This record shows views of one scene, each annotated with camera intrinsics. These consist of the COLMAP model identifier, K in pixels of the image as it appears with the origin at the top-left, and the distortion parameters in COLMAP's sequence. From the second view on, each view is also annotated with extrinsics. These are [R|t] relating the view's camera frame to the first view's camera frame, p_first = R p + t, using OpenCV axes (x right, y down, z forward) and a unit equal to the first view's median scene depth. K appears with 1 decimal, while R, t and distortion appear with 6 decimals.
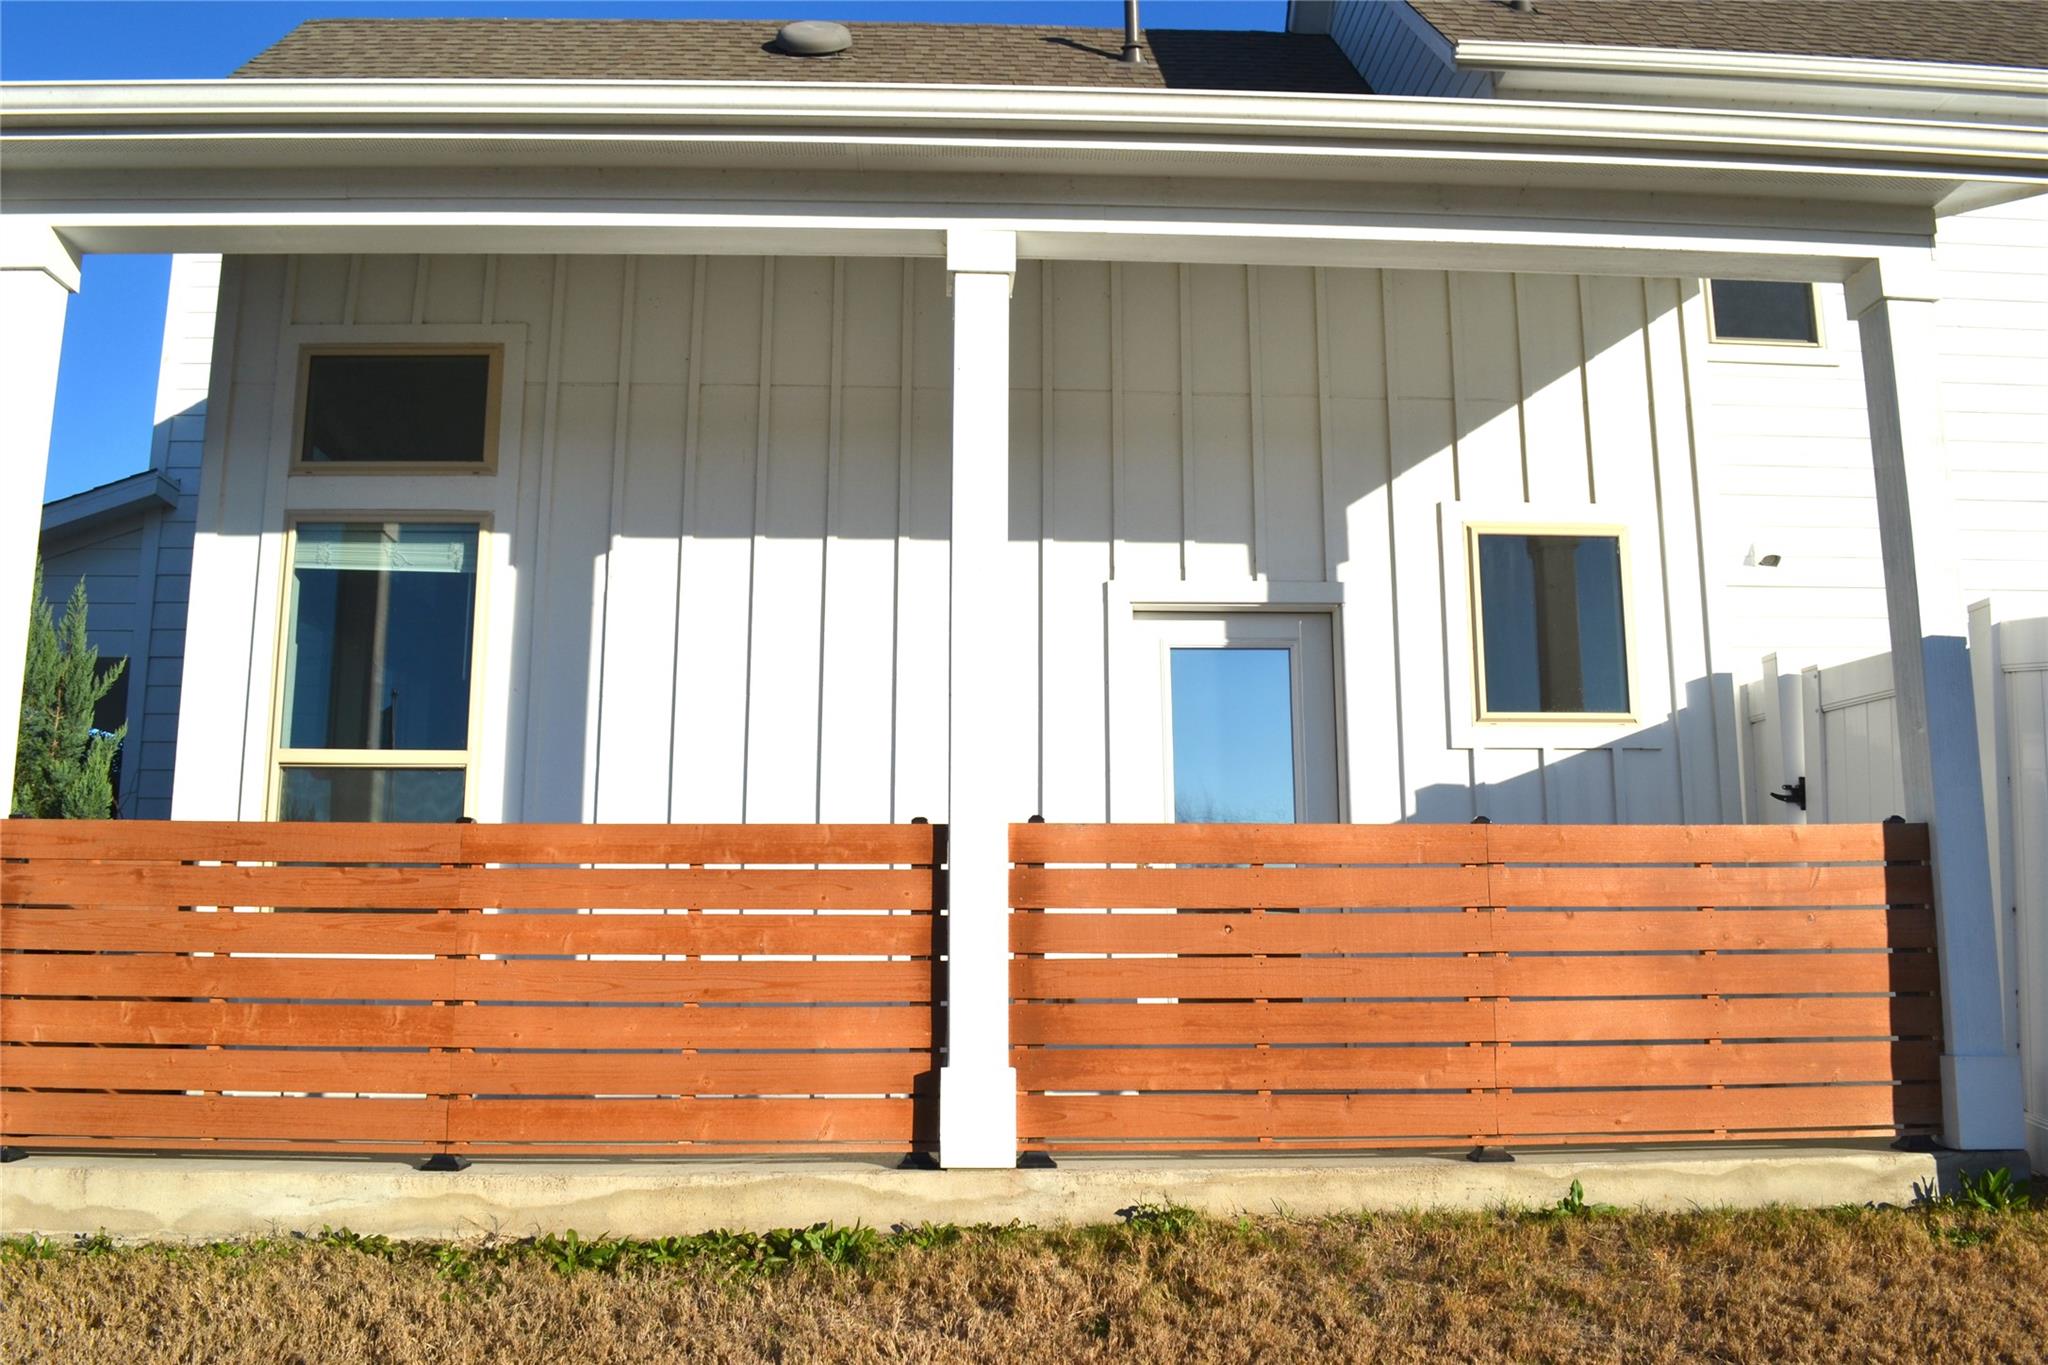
lens RADIAL K [[1636.0, 0, 1024.0], [0, 1636.0, 682.5], [0, 0, 1]] dist [-0.083755, 0.011247]
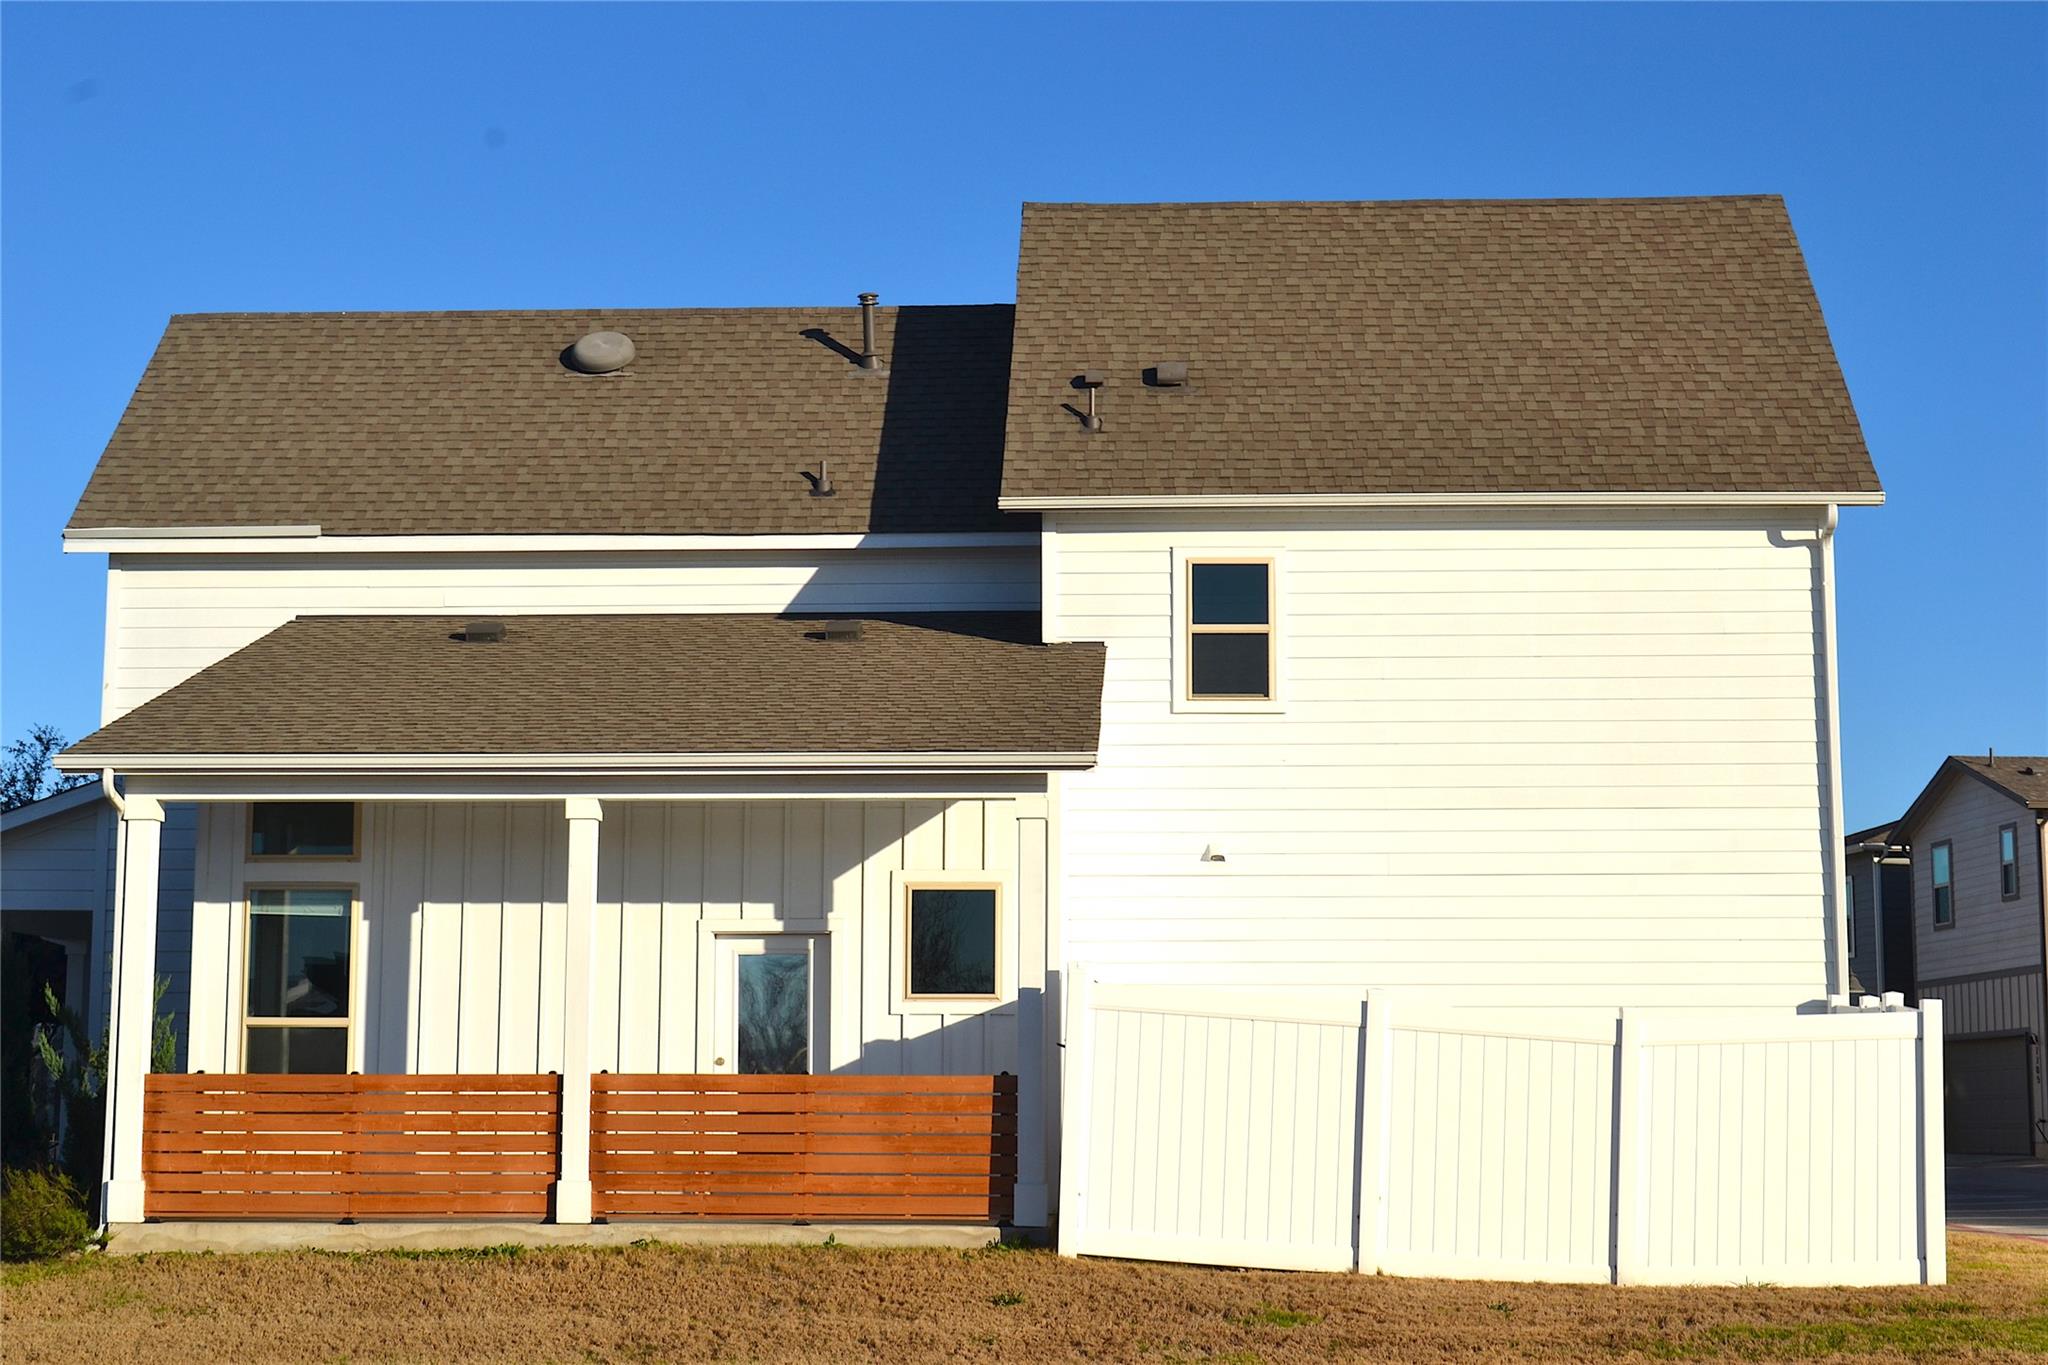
lens RADIAL K [[3215.2, 0, 1024.0], [0, 3215.2, 682.5], [0, 0, 1]] dist [-0.013776, 0.068696]
pose [[0.995231, -0.009123, -0.097115, 1.029009], [0.012754, 0.999240, 0.036830, -0.614147], [0.096705, -0.037893, 0.994592, -3.361137]]
